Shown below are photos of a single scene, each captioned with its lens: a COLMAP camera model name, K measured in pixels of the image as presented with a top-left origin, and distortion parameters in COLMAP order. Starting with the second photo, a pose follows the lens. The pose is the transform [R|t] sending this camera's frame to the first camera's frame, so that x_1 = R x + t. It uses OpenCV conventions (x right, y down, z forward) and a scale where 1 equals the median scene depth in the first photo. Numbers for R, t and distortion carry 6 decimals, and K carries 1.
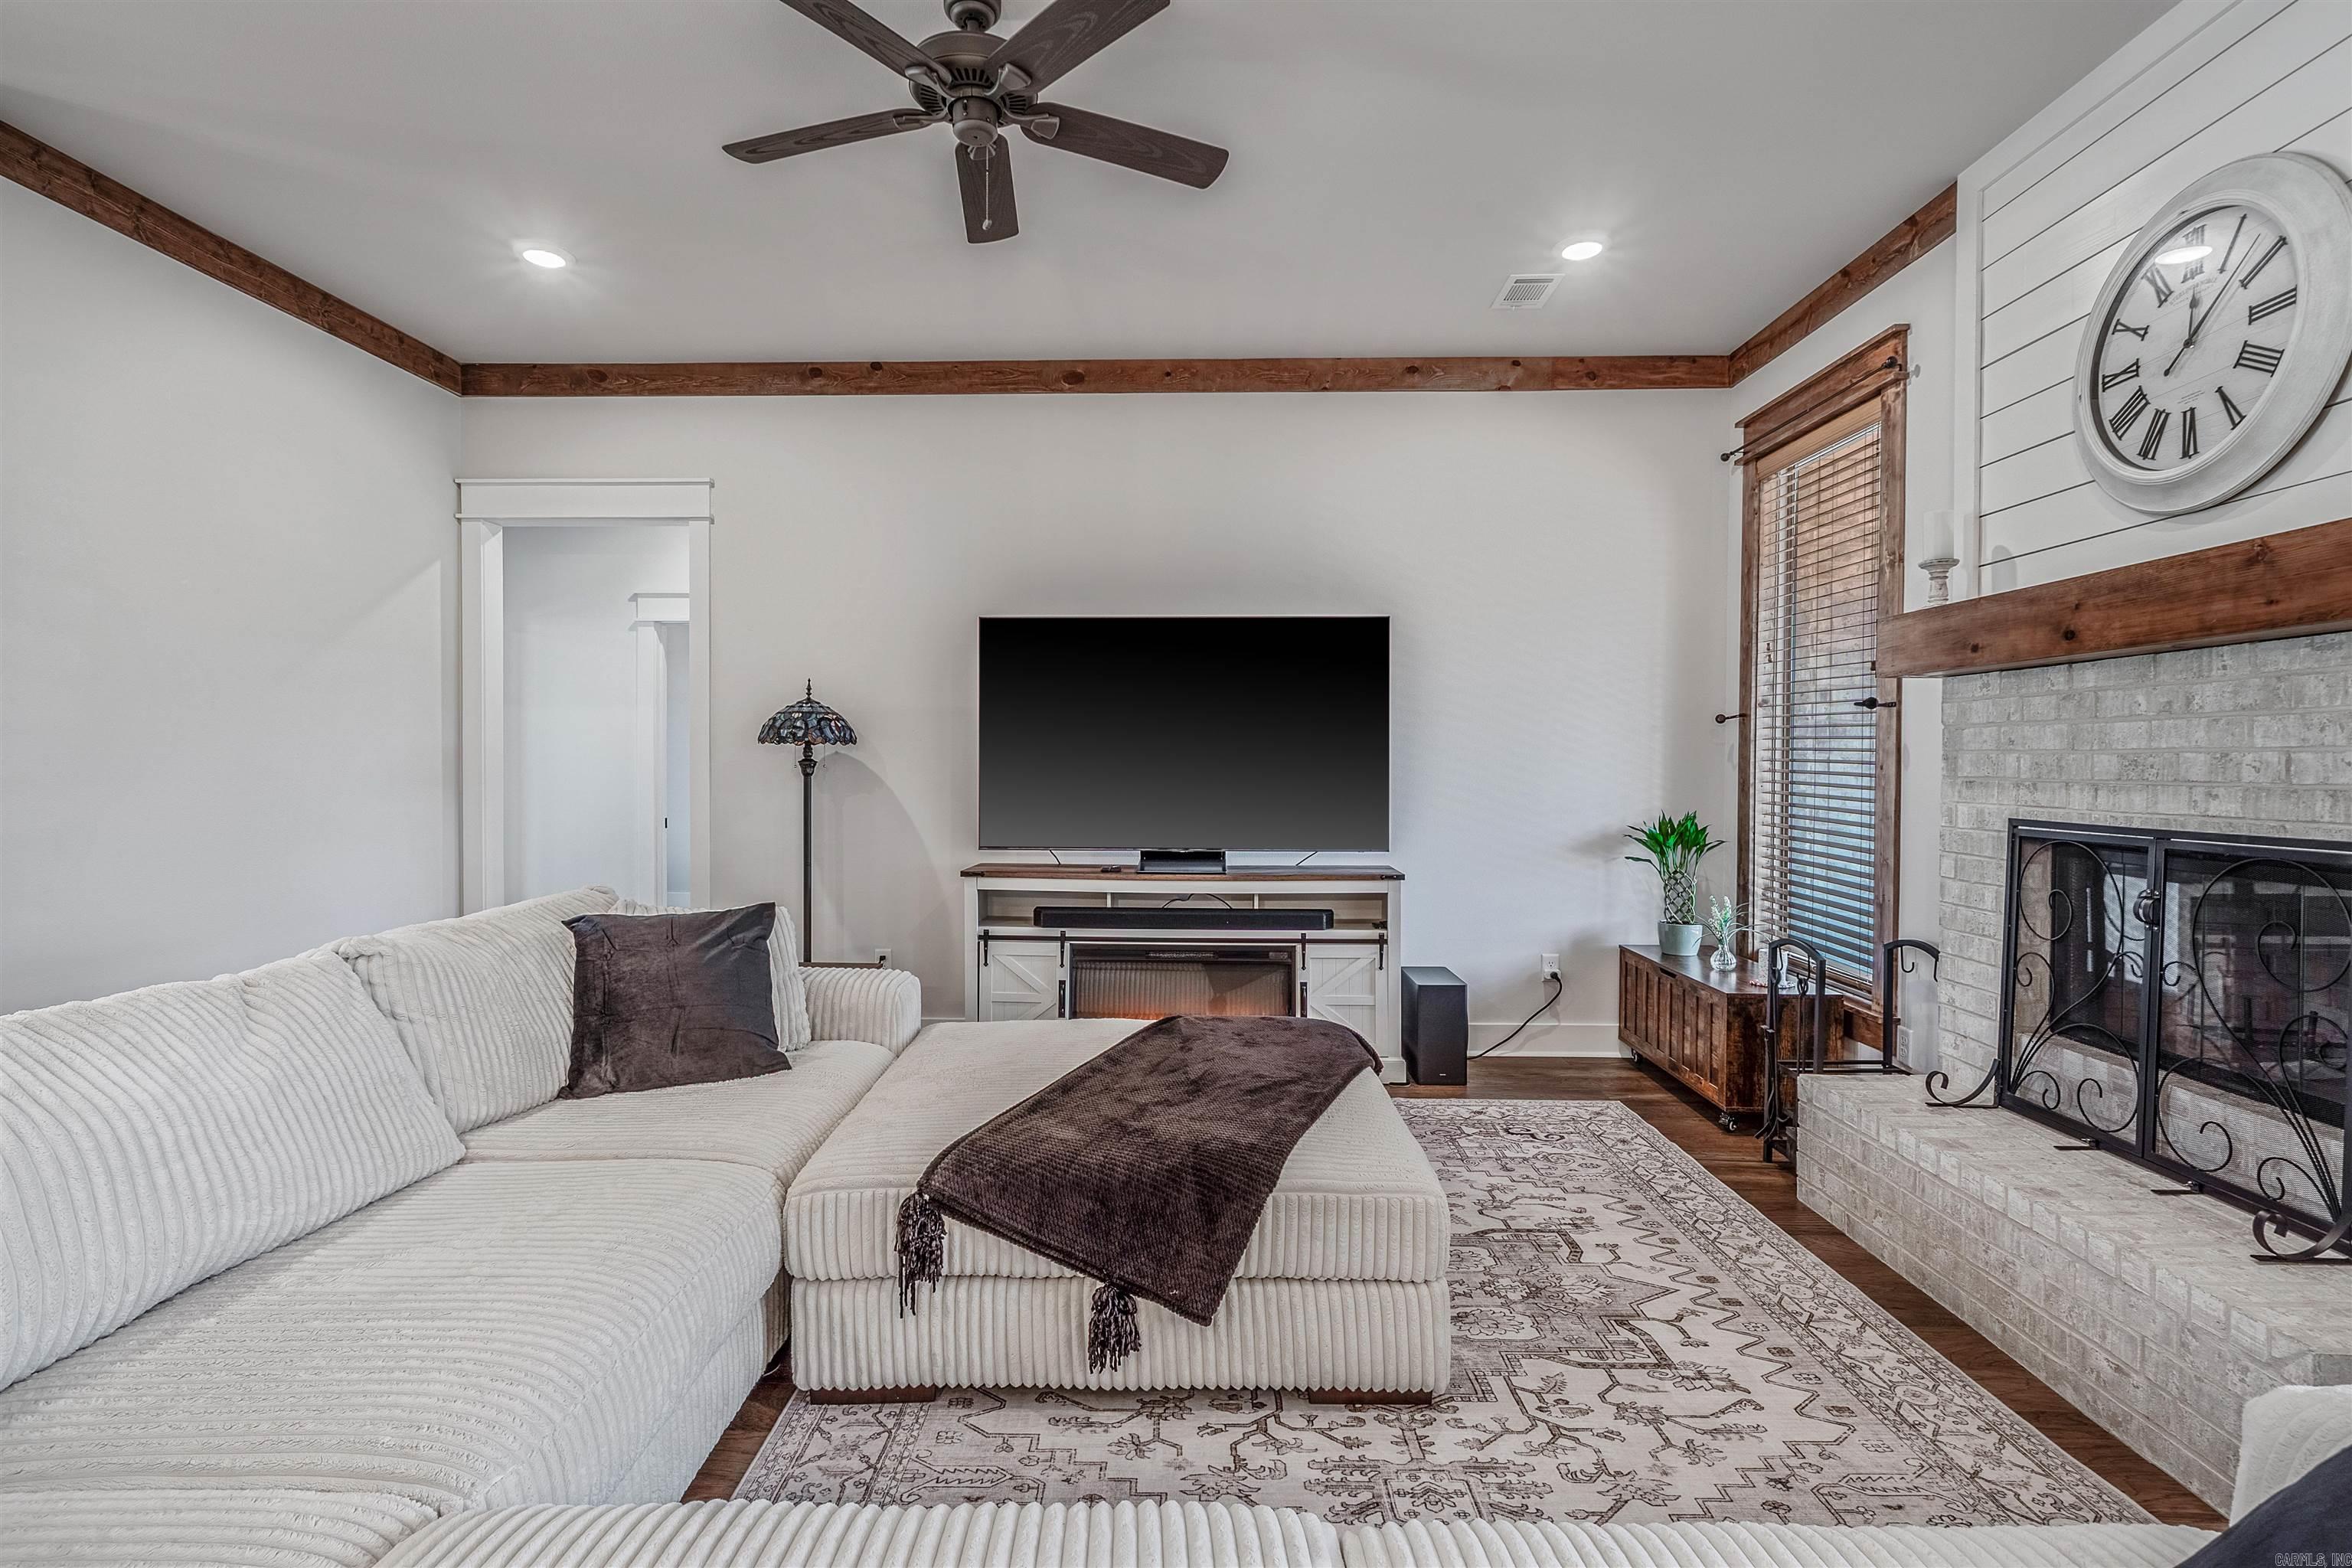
lens RADIAL K [[1150.1, 0, 1176.0], [0, 1150.1, 784.0], [0, 0, 1]] dist [-0.001327, -0.000018]
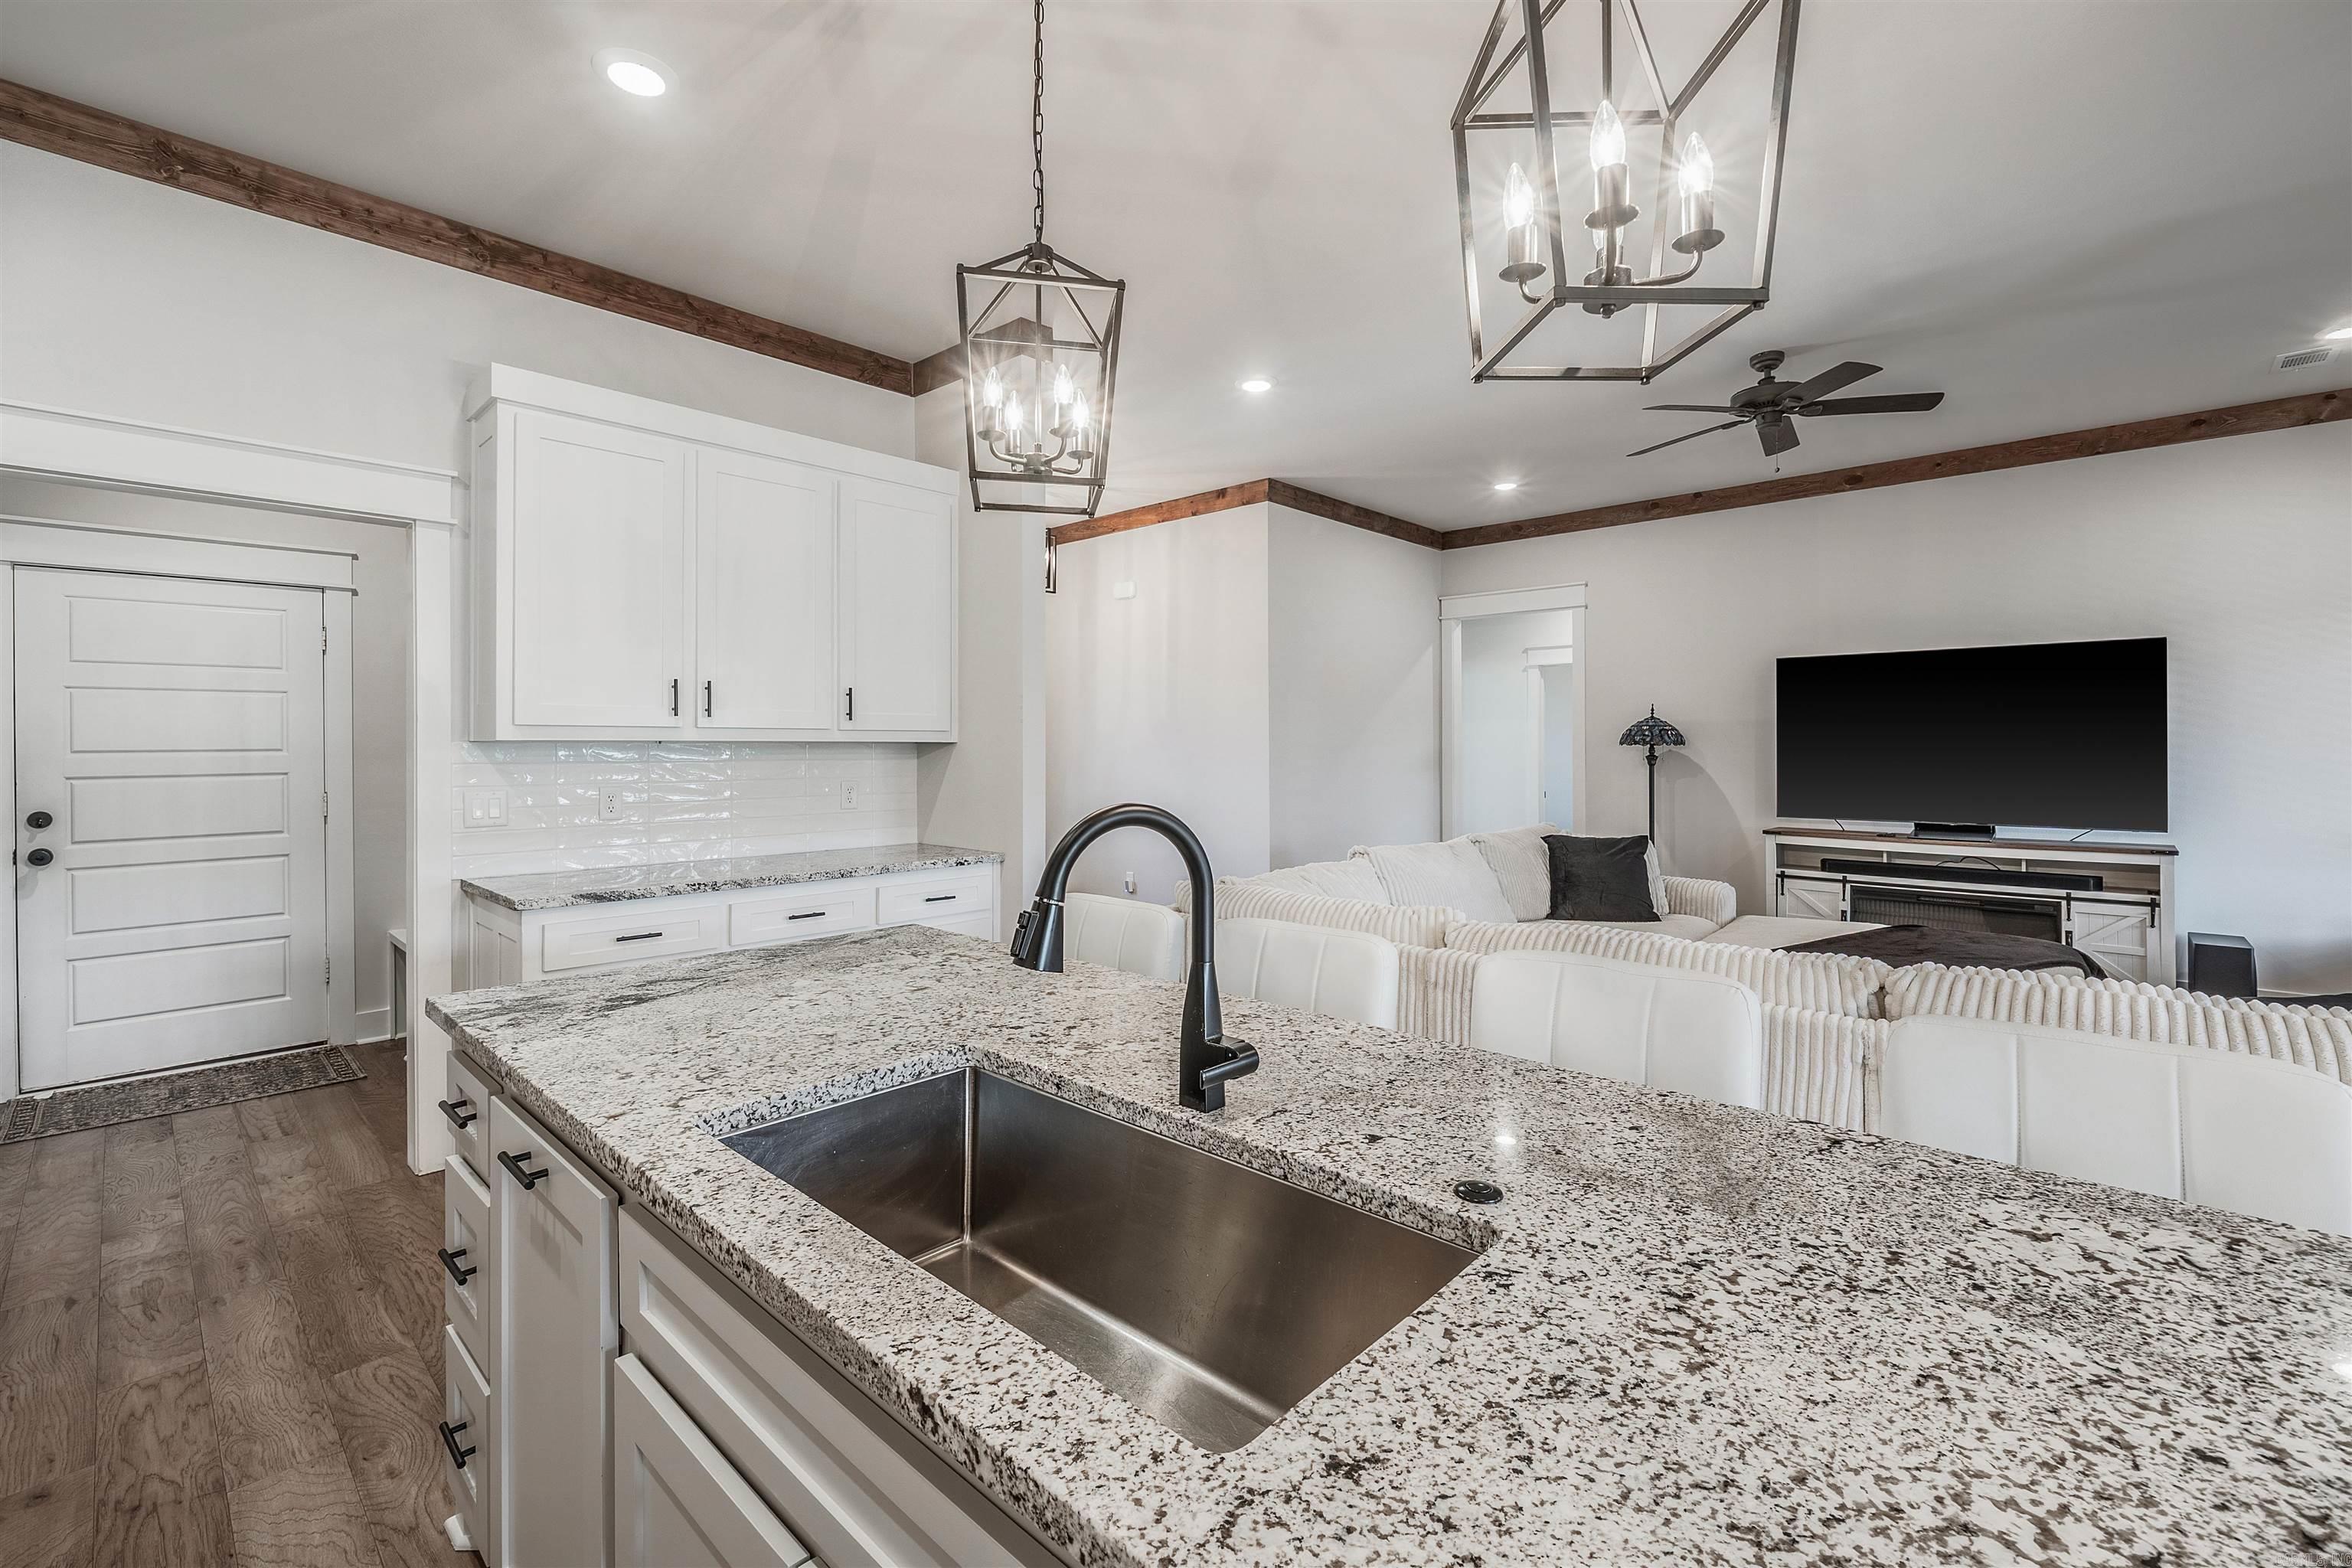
lens RADIAL K [[994.9, 0, 1169.3], [0, 994.9, 745.3], [0, 0, 1]] dist [0.000417, -0.007475]
pose [[0.749405, -0.005788, -0.662087, 0.090789], [-0.009050, 0.999779, -0.018983, -0.003201], [0.662050, 0.020218, 0.749187, -0.481588]]
